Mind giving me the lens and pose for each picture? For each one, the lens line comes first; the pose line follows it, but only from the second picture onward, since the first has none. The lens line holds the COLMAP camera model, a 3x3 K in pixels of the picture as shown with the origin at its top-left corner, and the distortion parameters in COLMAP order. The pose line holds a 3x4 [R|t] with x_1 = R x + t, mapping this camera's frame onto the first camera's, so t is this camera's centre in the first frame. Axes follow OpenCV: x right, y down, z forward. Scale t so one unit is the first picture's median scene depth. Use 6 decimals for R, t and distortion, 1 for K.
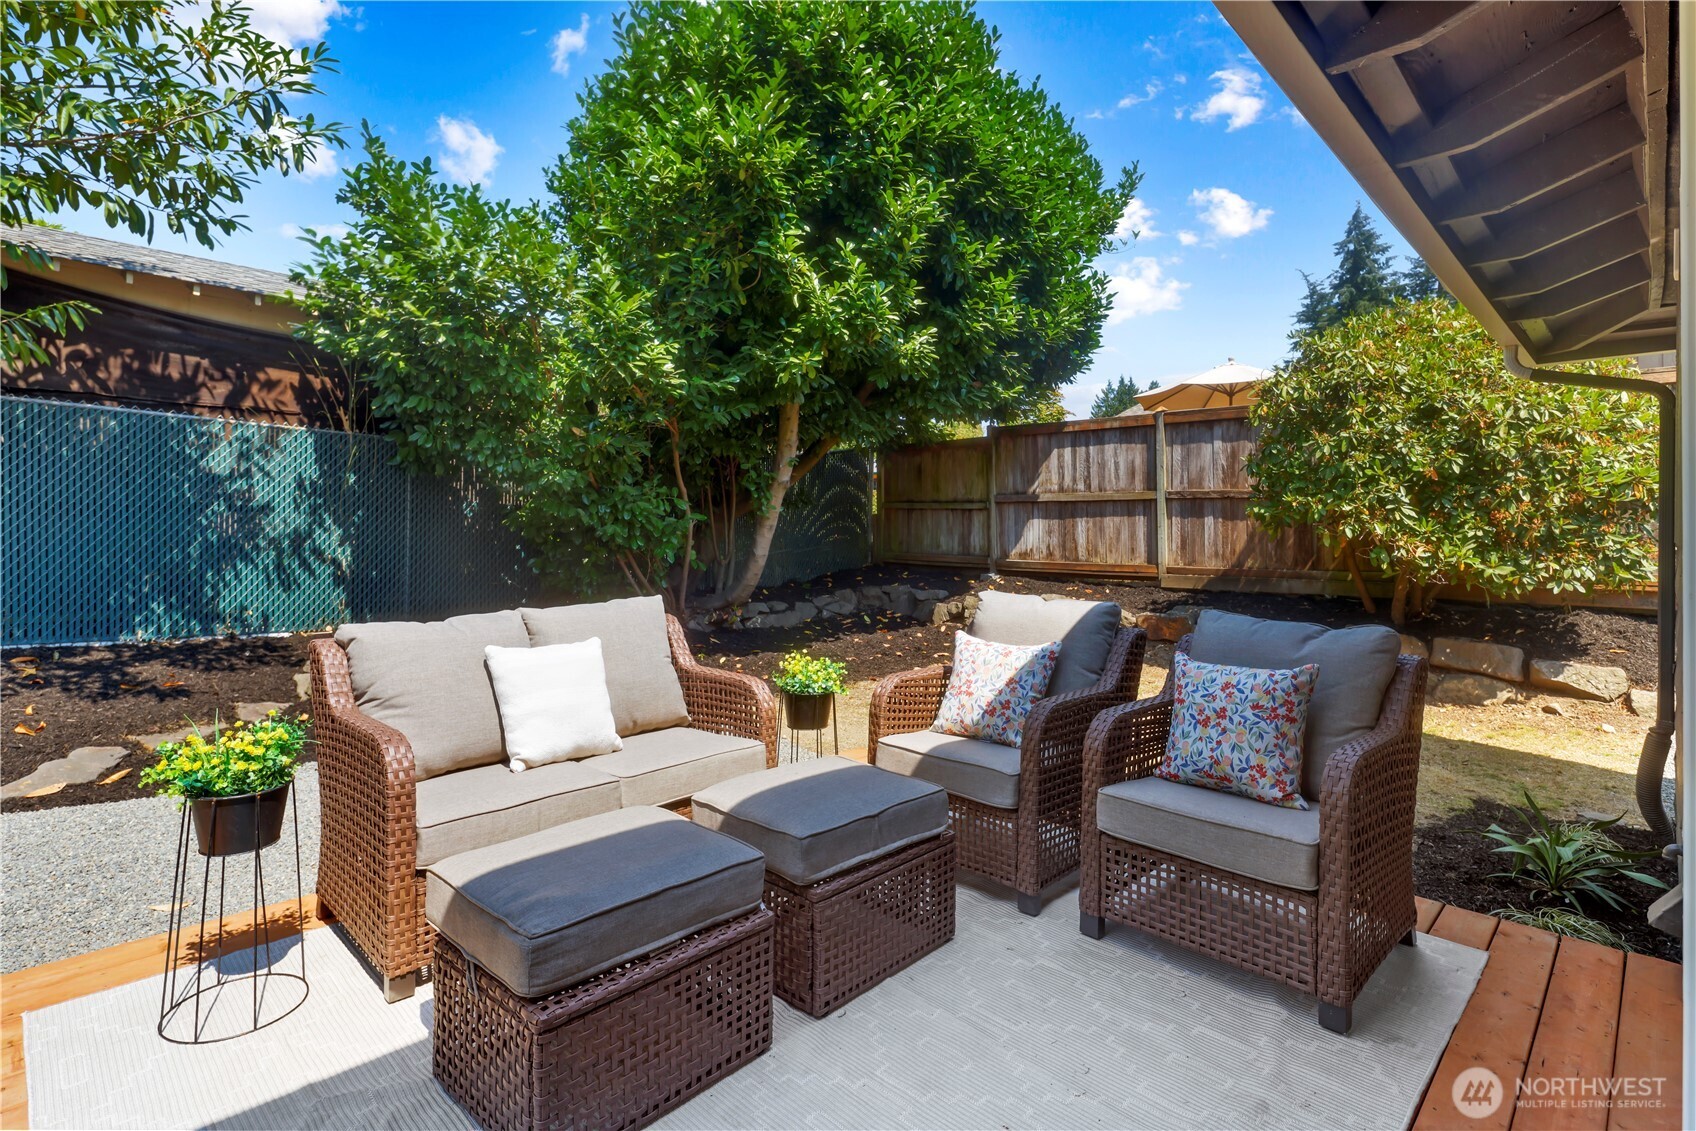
lens RADIAL K [[836.2, 0, 840.1], [0, 836.2, 527.8], [0, 0, 1]] dist [-0.002912, -0.001632]
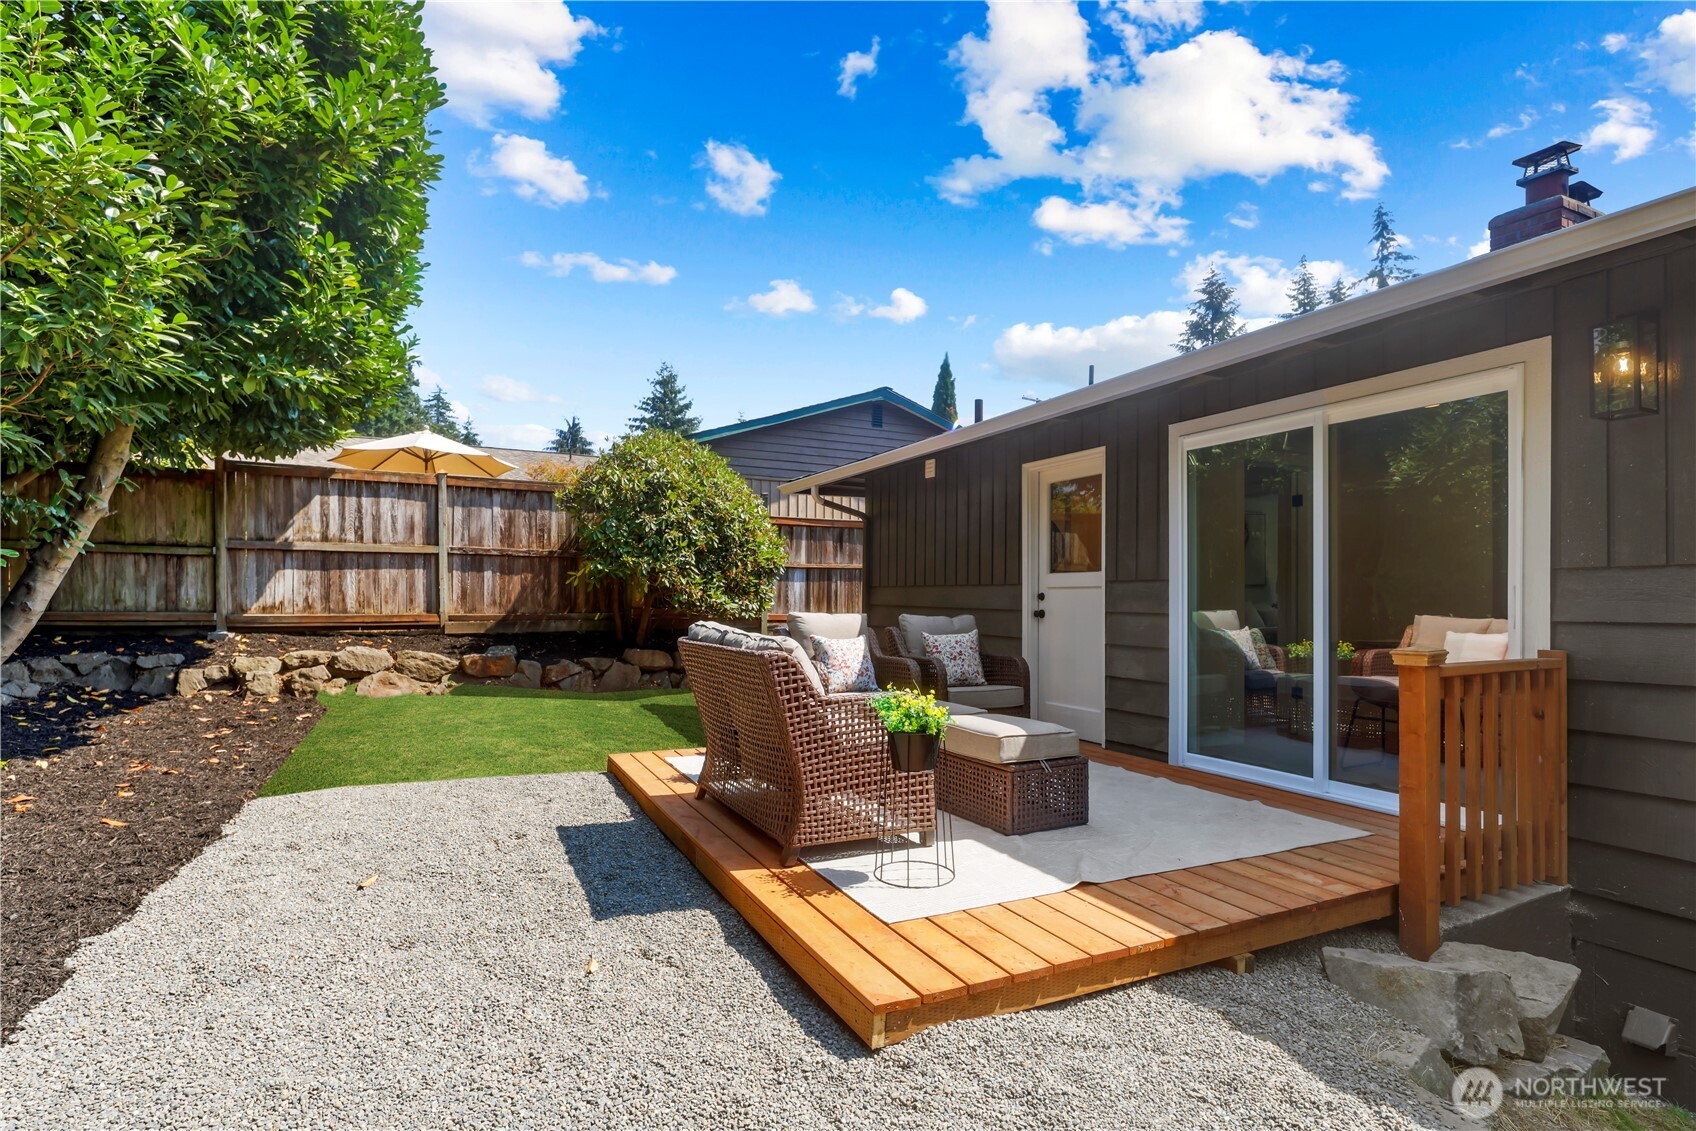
lens RADIAL K [[836.2, 0, 847.8], [0, 836.2, 584.4], [0, 0, 1]] dist [-0.002912, -0.001632]
pose [[0.340882, 0.008863, 0.940064, -0.448961], [-0.003886, 0.999960, -0.008018, 0.012142], [-0.940098, -0.000920, 0.340903, 0.121707]]
